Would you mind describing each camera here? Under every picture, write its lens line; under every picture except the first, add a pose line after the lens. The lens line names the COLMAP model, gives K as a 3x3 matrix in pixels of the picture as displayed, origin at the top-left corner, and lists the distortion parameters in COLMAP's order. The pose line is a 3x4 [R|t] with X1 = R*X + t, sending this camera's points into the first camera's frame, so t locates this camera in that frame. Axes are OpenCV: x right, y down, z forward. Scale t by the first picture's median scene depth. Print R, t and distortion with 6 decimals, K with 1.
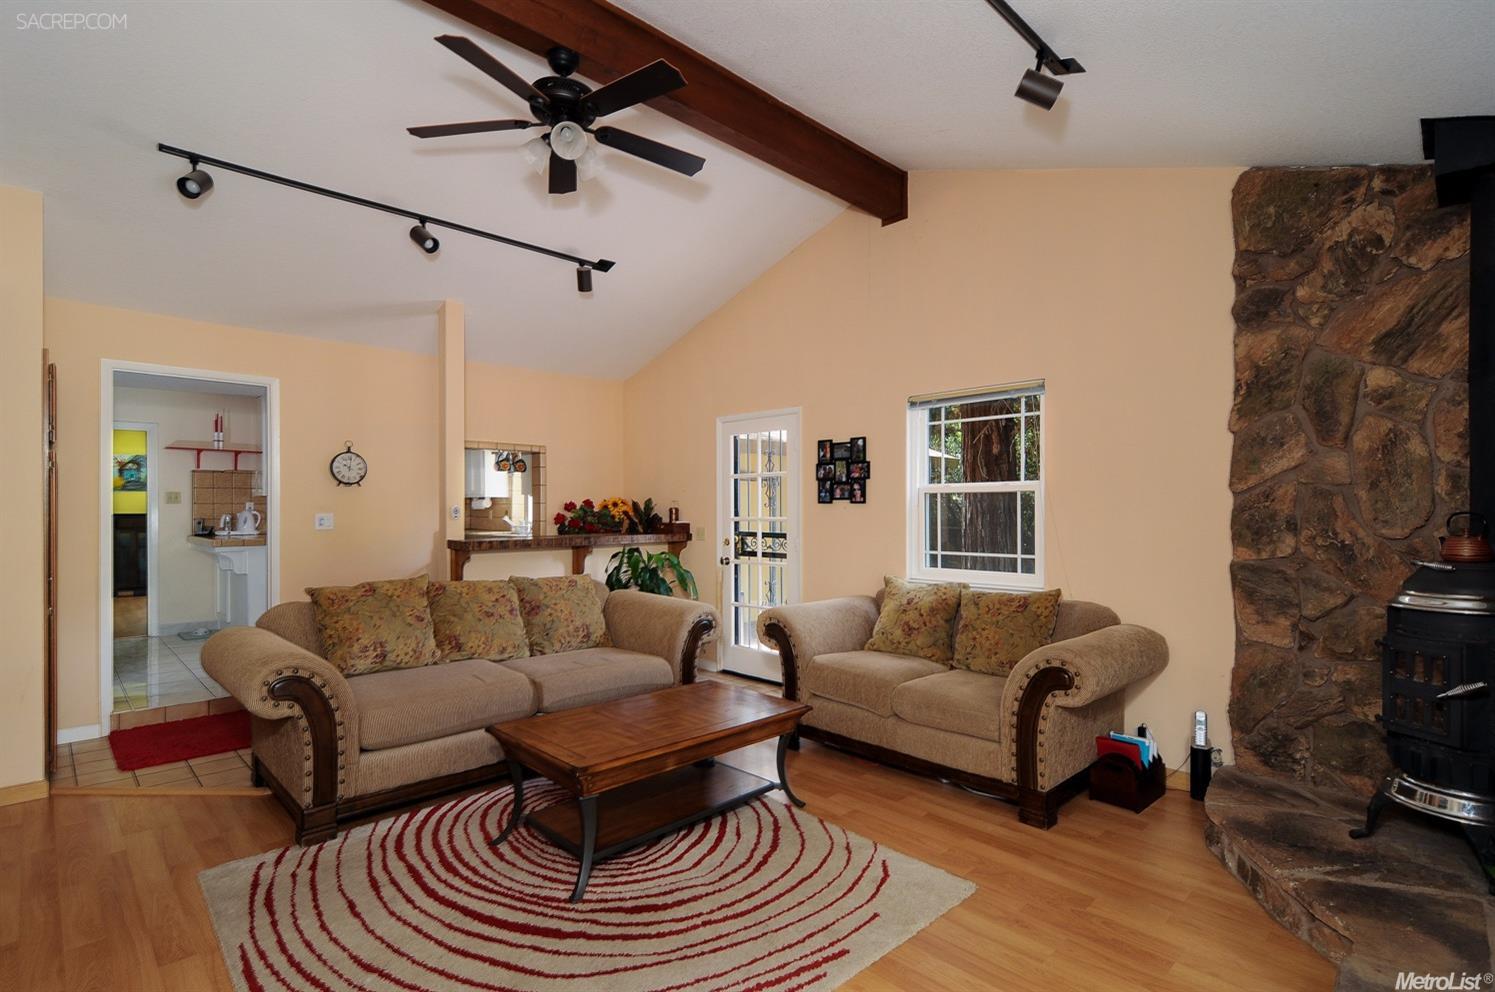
lens RADIAL K [[730.2, 0, 732.4], [0, 730.2, 505.0], [0, 0, 1]] dist [0.013806, -0.000128]
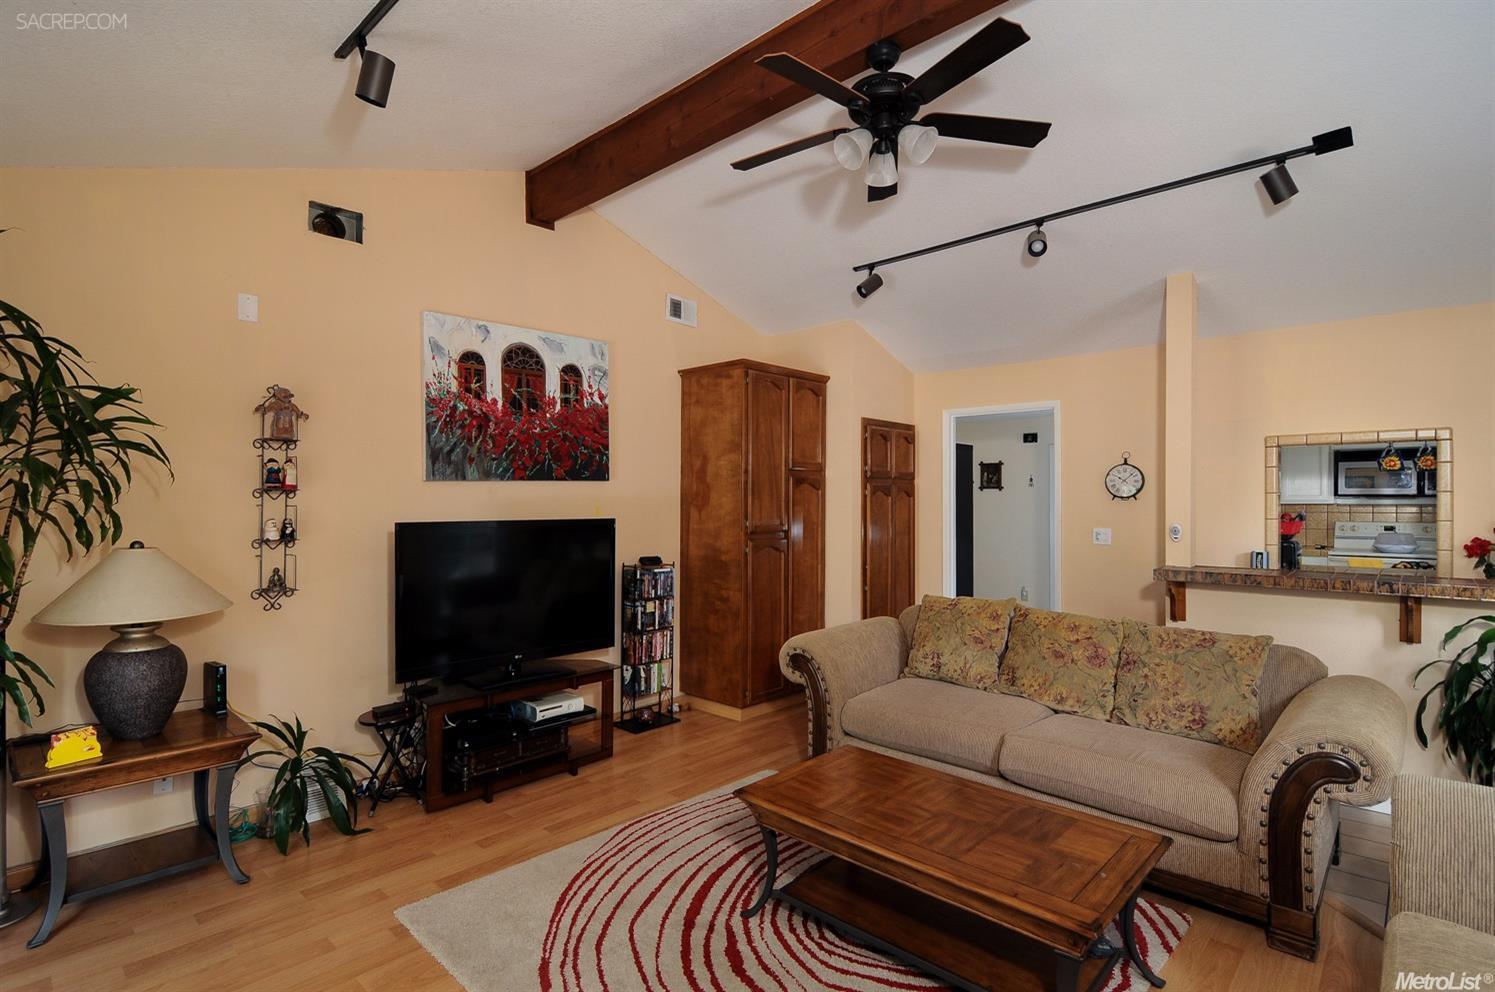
lens RADIAL K [[730.2, 0, 732.4], [0, 730.2, 505.0], [0, 0, 1]] dist [0.013806, -0.000128]
pose [[0.052625, 0.006479, -0.998593, 0.529784], [0.003686, 0.999971, 0.006682, -0.036300], [0.998608, -0.004033, 0.052599, 0.590557]]
